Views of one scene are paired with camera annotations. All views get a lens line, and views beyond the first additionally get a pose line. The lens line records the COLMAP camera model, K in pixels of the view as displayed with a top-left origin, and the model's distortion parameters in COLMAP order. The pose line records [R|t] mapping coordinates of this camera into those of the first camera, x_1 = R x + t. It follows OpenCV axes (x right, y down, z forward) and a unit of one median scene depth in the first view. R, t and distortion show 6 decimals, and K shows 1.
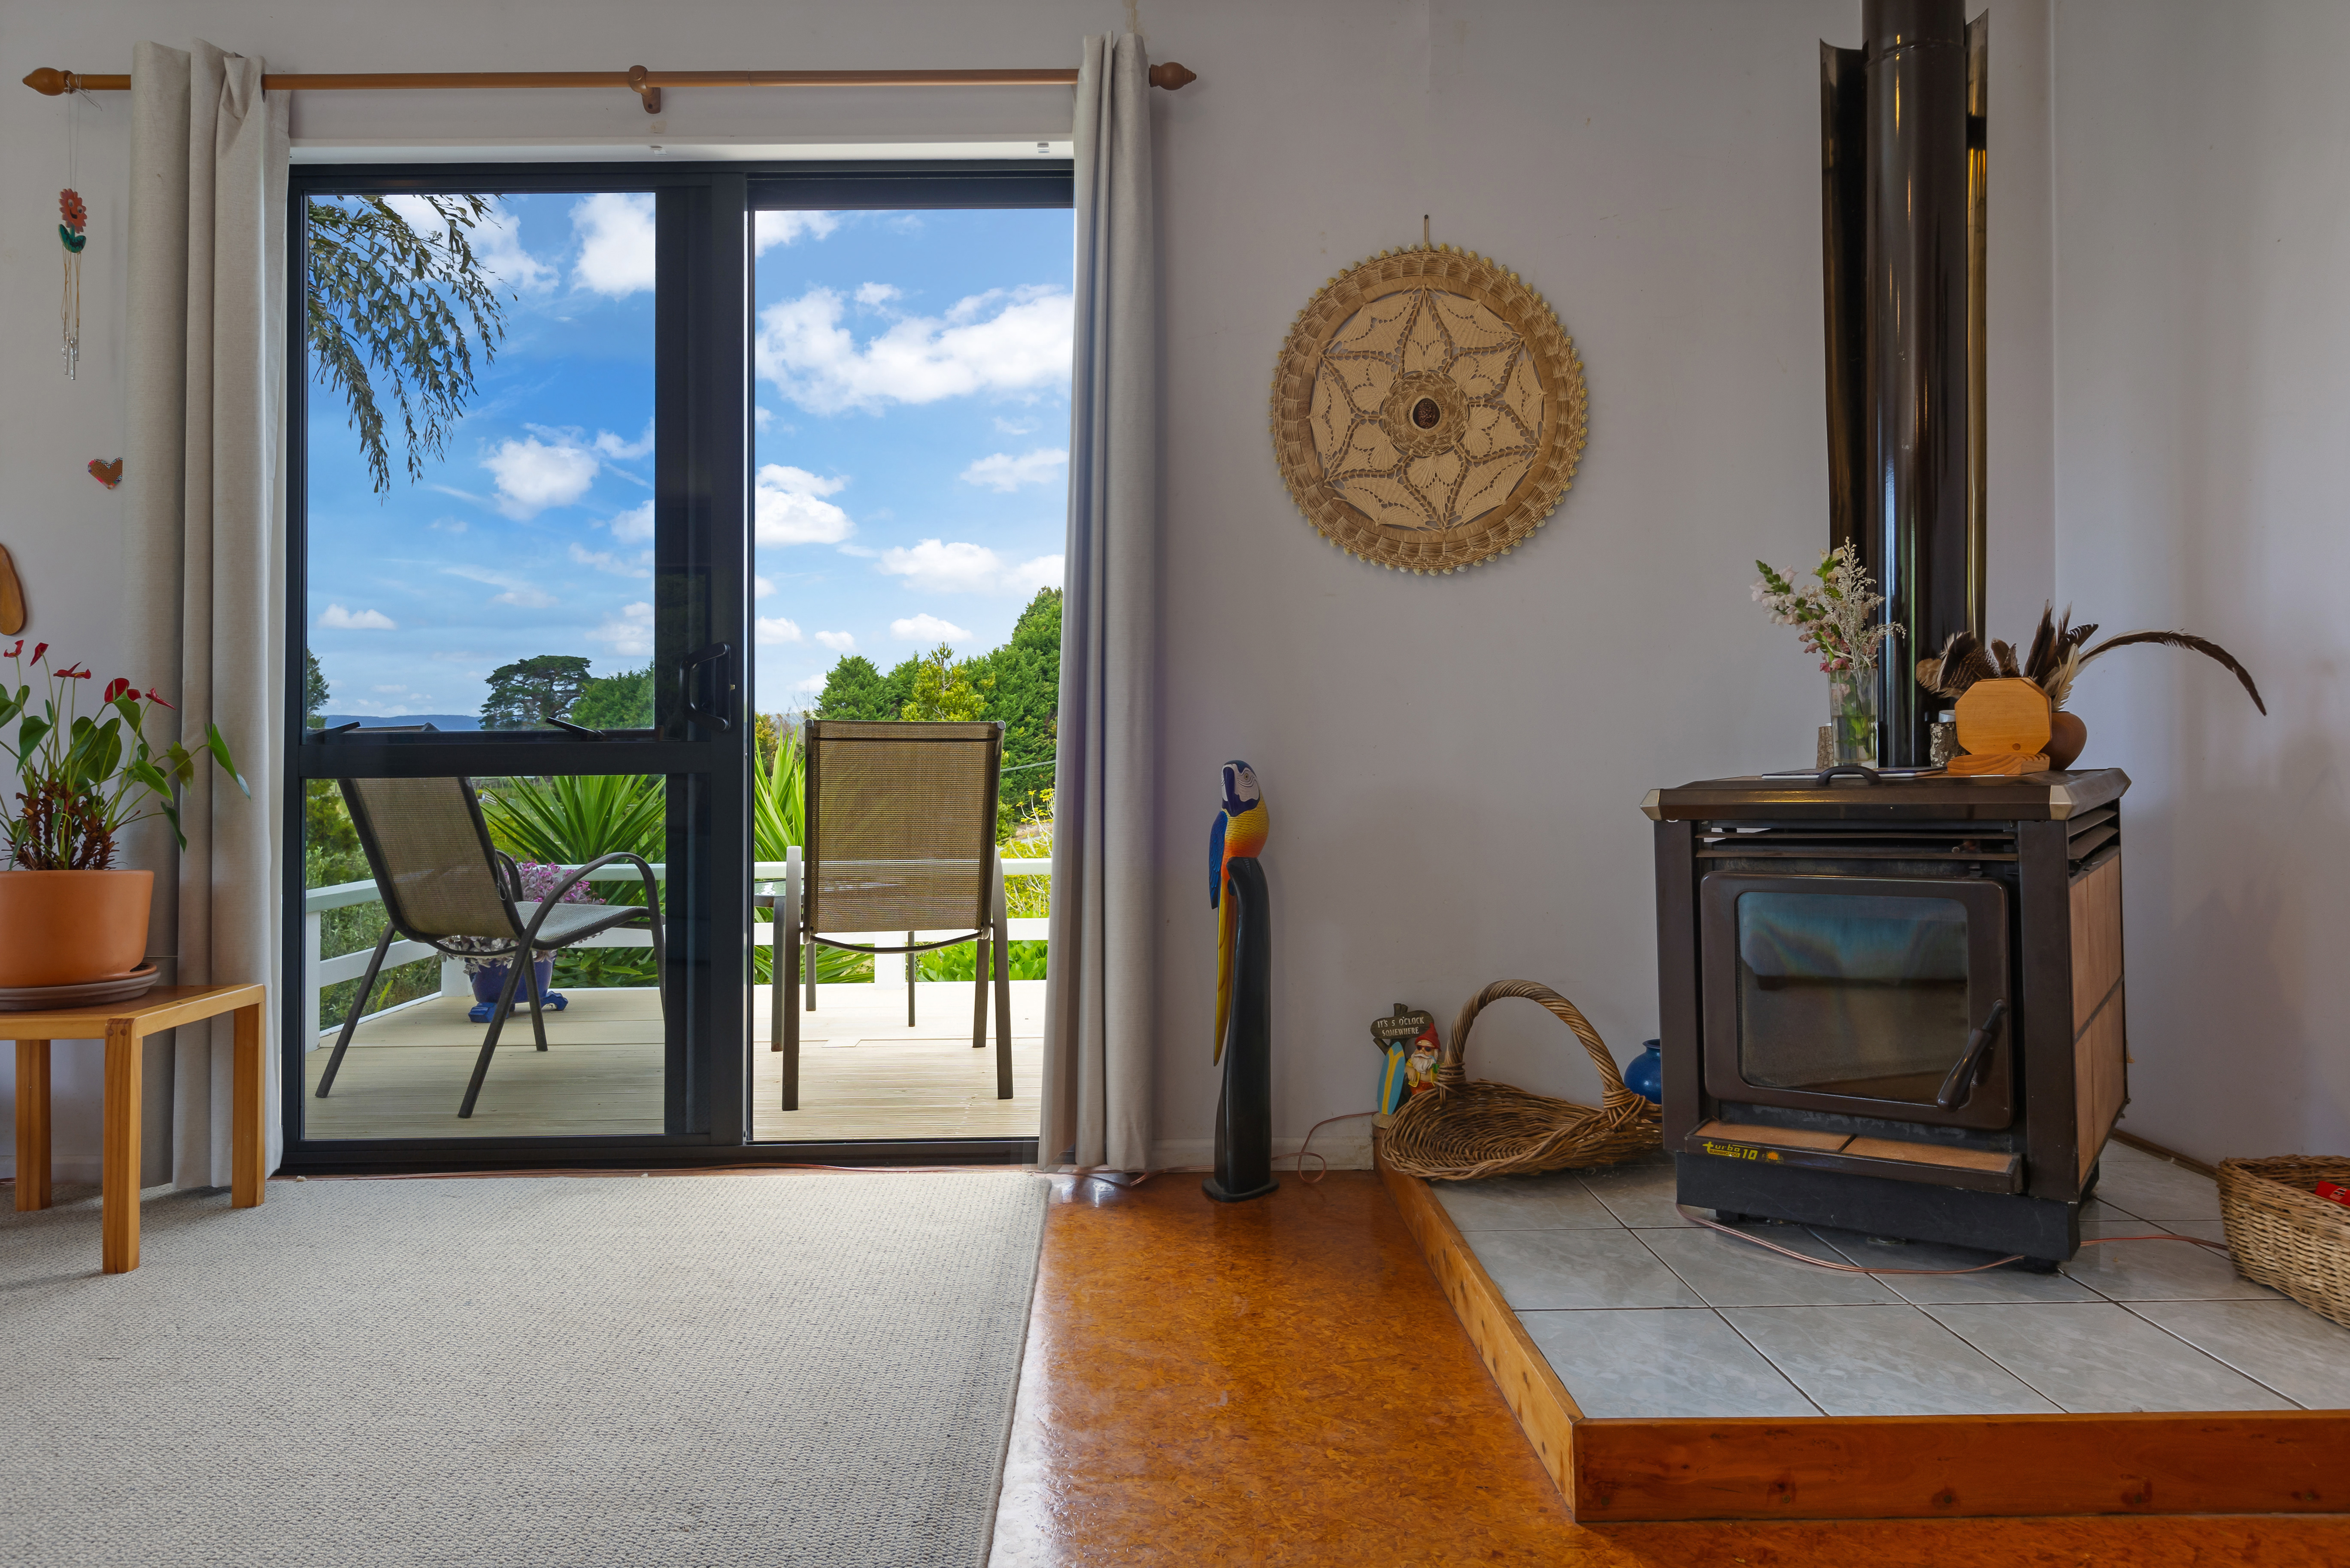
lens RADIAL K [[1670.5, 0, 1175.0], [0, 1670.5, 784.0], [0, 0, 1]] dist [-0.000018, 0.008409]
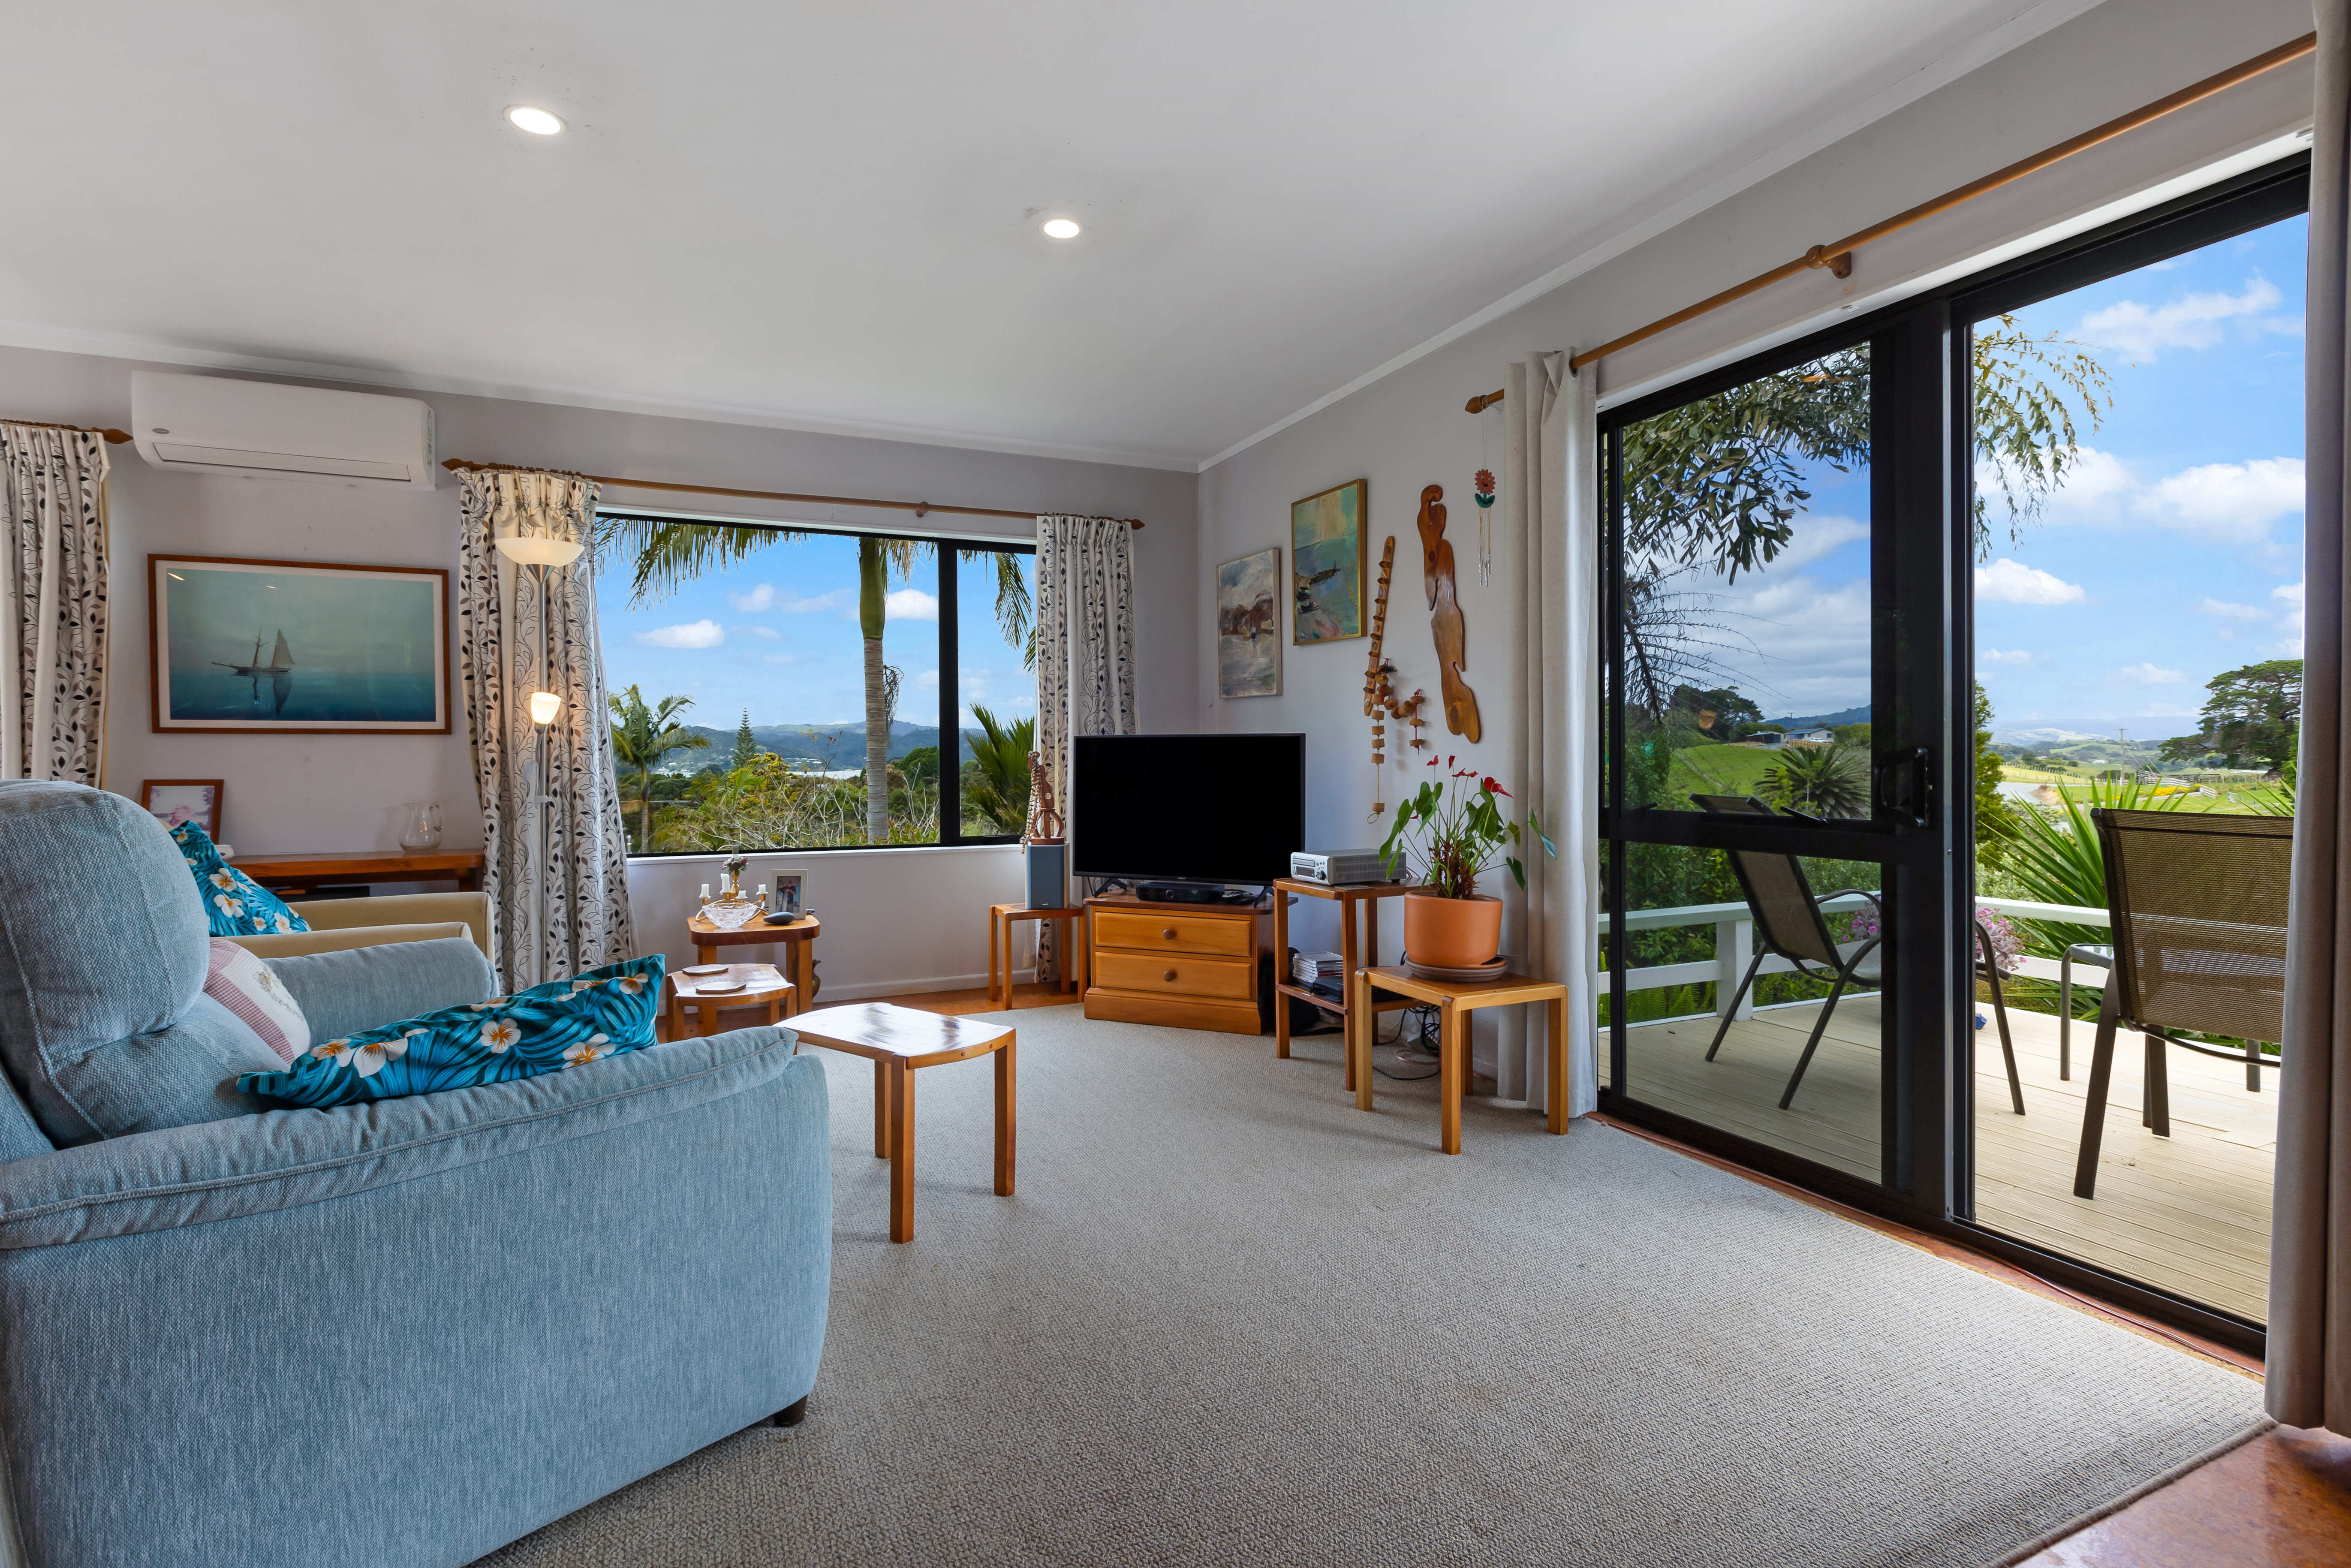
lens RADIAL K [[1158.9, 0, 1175.5], [0, 1158.9, 784.0], [0, 0, 1]] dist [-0.001062, -0.000765]
pose [[0.379055, 0.036941, -0.924637, 0.198508], [-0.009287, 0.999304, 0.036117, -0.069595], [0.925328, -0.005103, 0.379134, 0.232486]]
